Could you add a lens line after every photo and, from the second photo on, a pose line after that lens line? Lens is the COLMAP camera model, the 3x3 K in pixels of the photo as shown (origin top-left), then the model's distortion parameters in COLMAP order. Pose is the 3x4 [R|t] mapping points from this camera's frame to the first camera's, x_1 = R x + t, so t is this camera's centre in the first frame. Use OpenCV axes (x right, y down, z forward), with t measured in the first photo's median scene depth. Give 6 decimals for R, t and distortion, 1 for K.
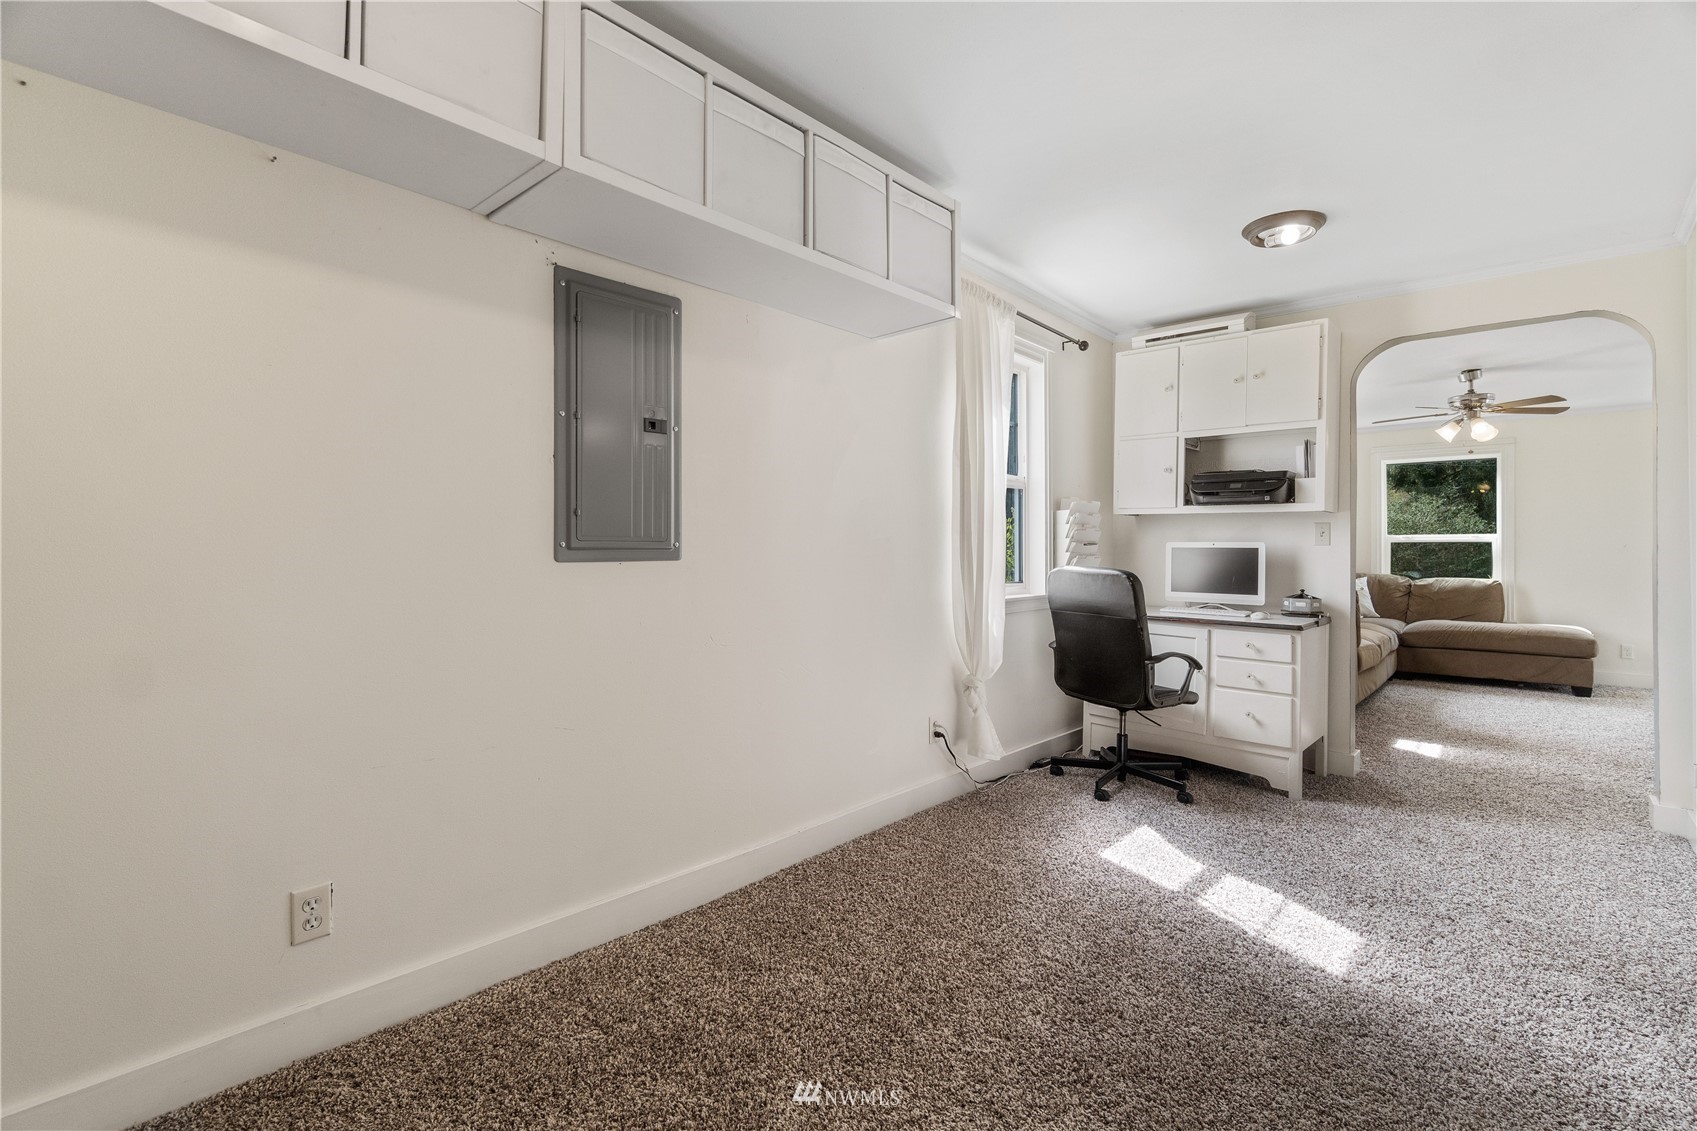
lens RADIAL K [[701.1, 0, 847.0], [0, 701.1, 550.0], [0, 0, 1]] dist [0.001296, 0.000188]
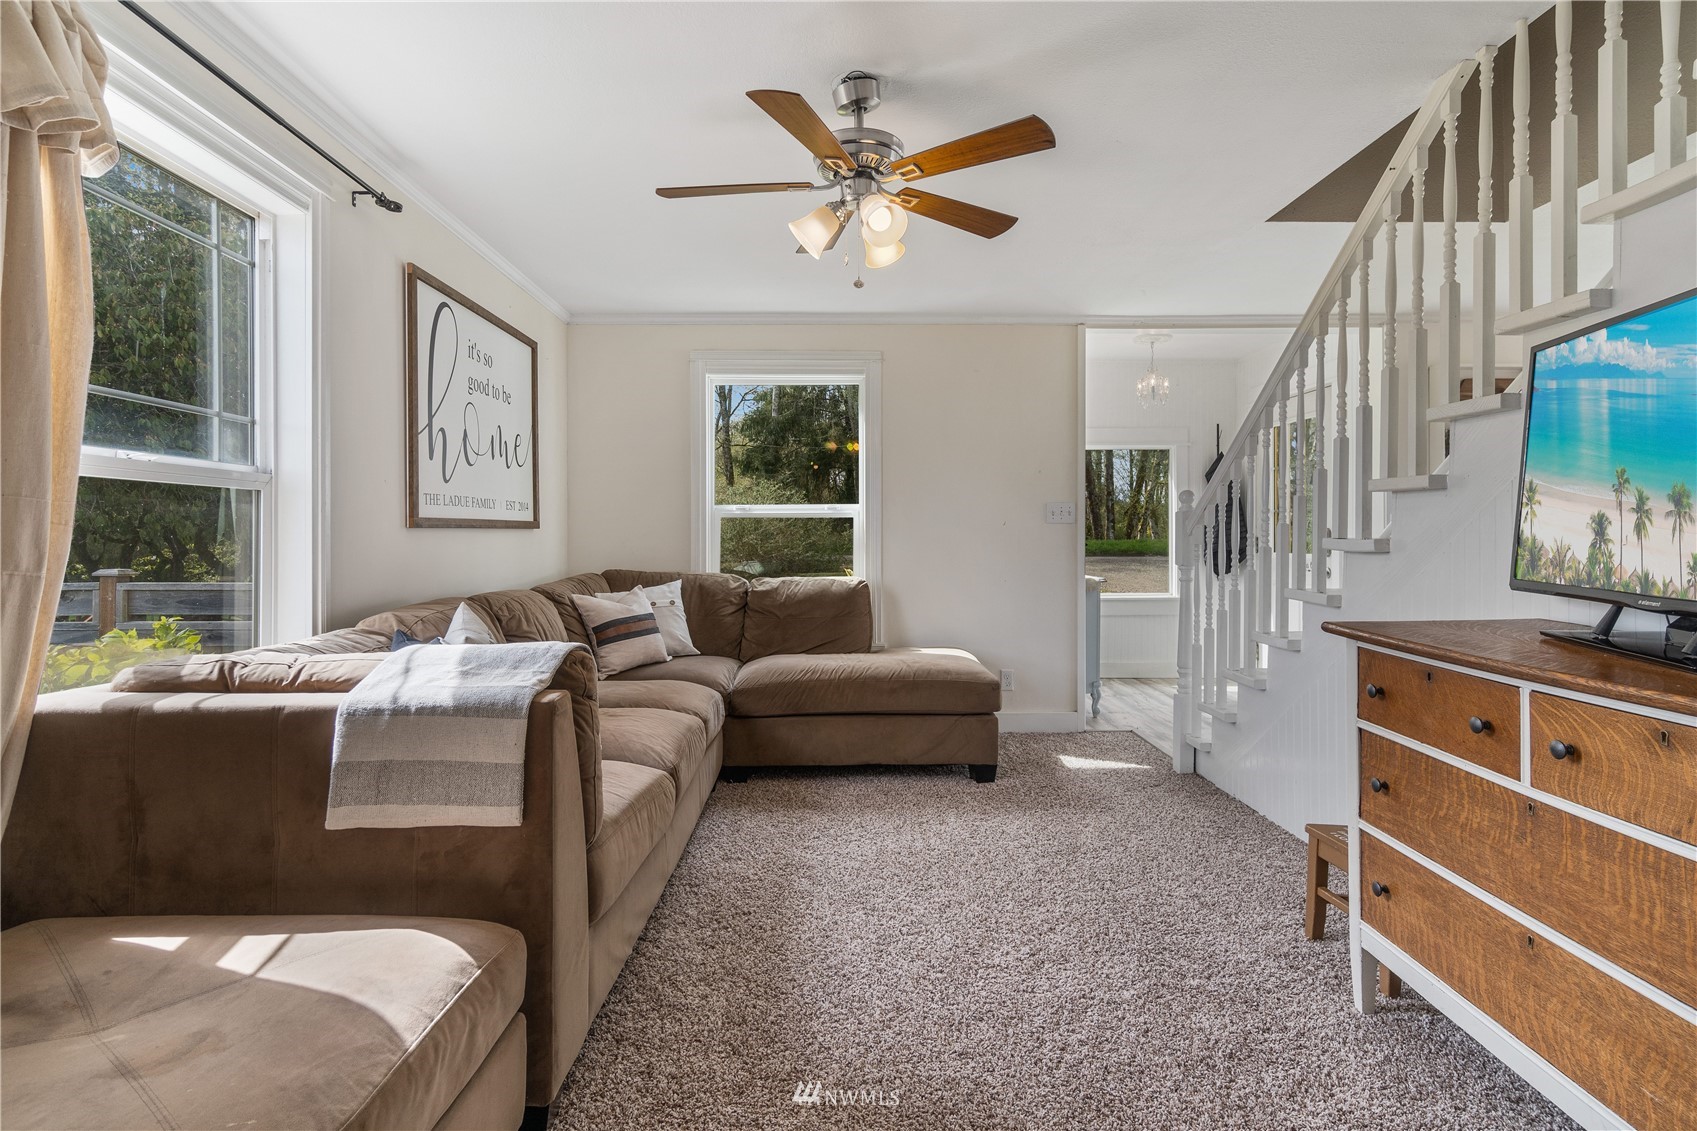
lens RADIAL K [[800.2, 0, 848.5], [0, 800.2, 565.5], [0, 0, 1]] dist [0.000463, 0.000005]
pose [[0.697263, -0.000931, 0.716815, 0.446869], [-0.004025, 0.999978, 0.005213, 0.028184], [-0.716804, -0.006520, 0.697244, 0.552235]]
